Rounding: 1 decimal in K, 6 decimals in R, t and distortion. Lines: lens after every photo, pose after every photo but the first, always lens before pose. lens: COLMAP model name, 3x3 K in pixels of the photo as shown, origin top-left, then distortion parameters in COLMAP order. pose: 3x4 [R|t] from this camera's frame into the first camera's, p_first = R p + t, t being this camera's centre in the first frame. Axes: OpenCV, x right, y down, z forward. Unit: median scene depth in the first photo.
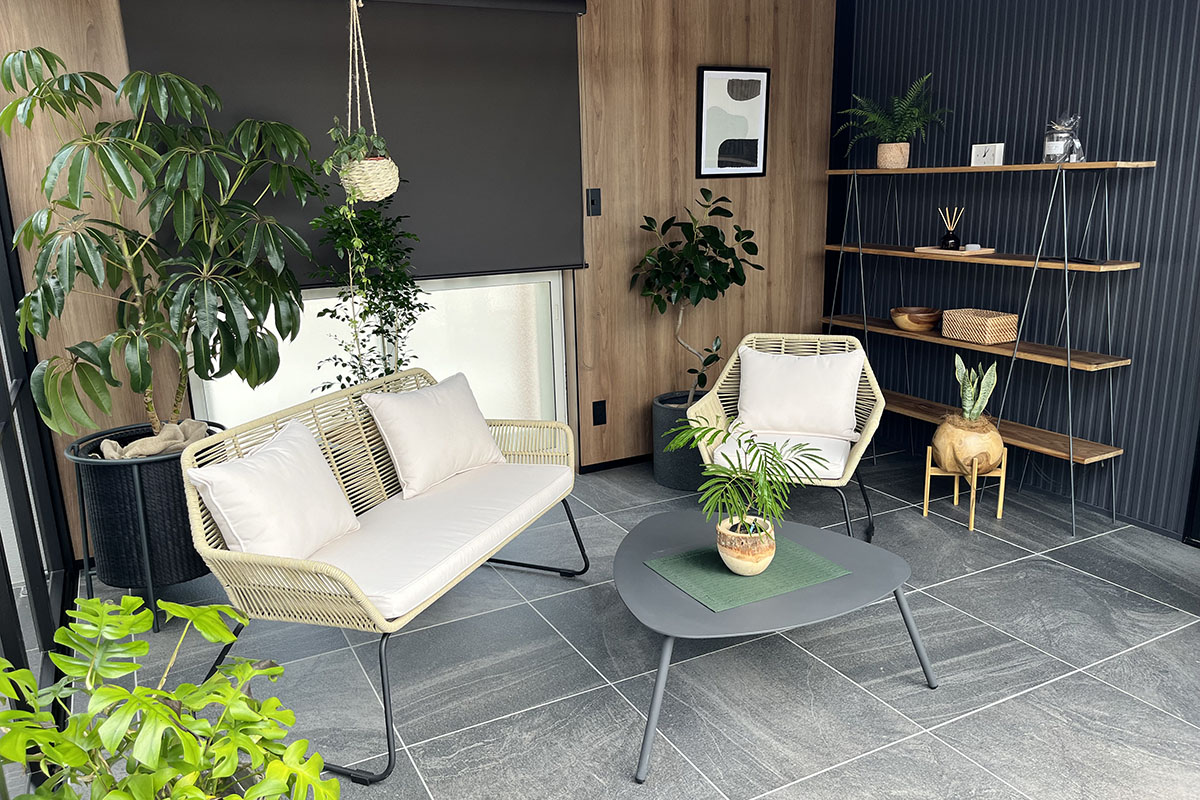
lens RADIAL K [[916.4, 0, 601.3], [0, 916.4, 413.8], [0, 0, 1]] dist [0.027631, -0.001730]
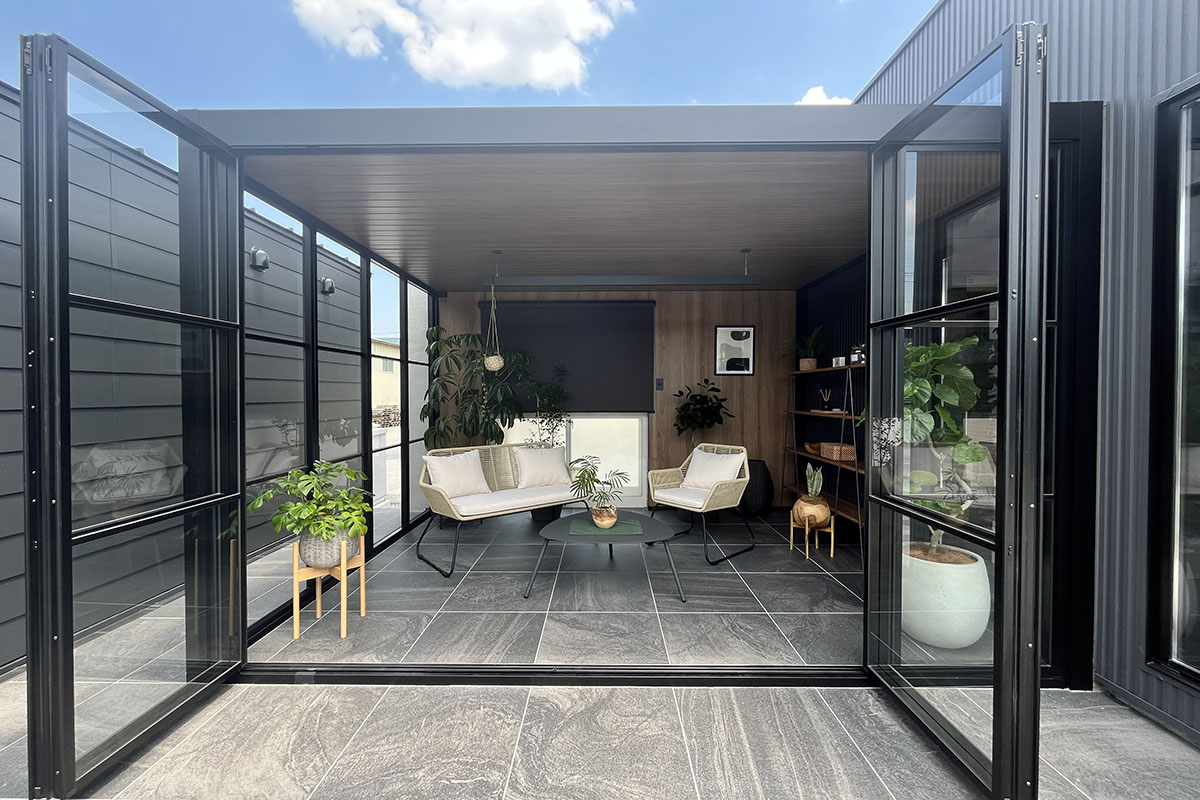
lens RADIAL K [[483.6, 0, 597.2], [0, 483.6, 403.0], [0, 0, 1]] dist [0.001115, 0.000141]
pose [[0.880822, 0.035574, -0.472110, 0.422876], [-0.141487, 0.971383, -0.190780, 0.061386], [0.451812, 0.234841, 0.860648, -0.074788]]
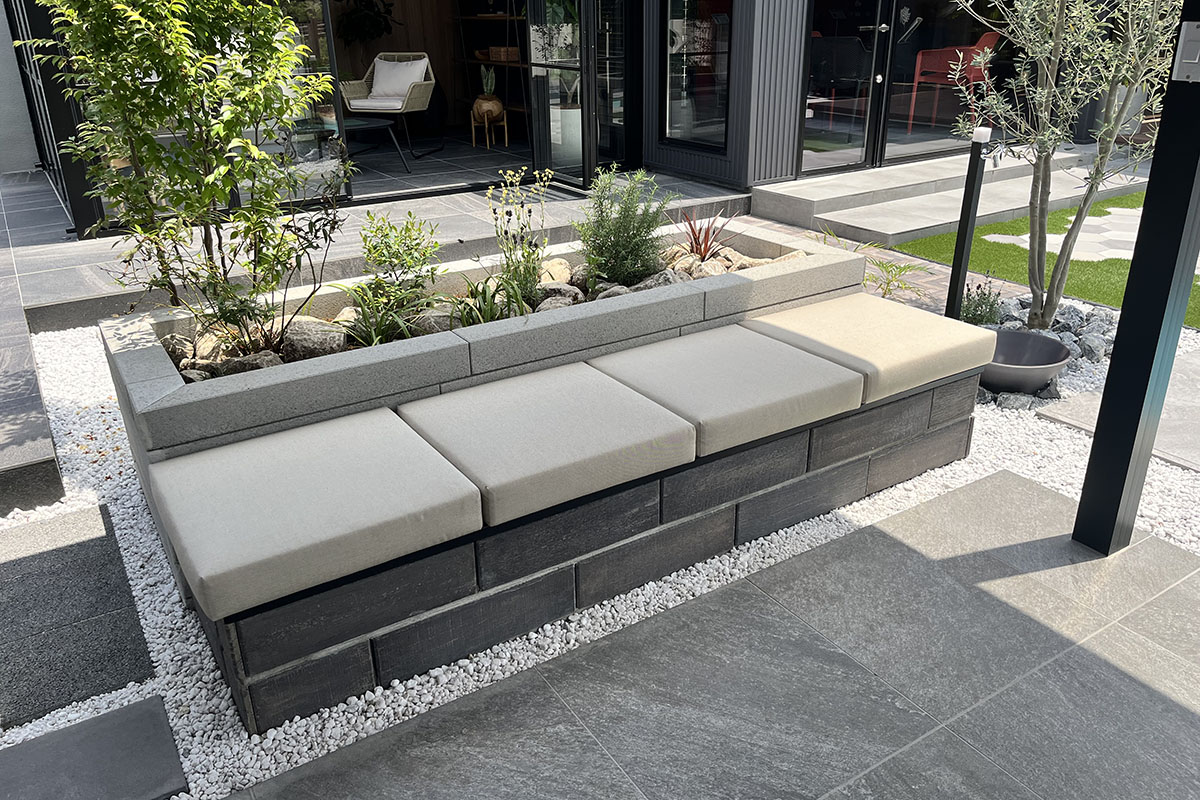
lens RADIAL K [[908.4, 0, 605.2], [0, 908.4, 397.5], [0, 0, 1]] dist [0.009978, -0.004586]
pose [[0.995210, -0.027308, 0.093867, 0.405689], [0.012545, 0.987927, 0.154410, 0.329840], [-0.096951, -0.152493, 0.983538, -1.050011]]
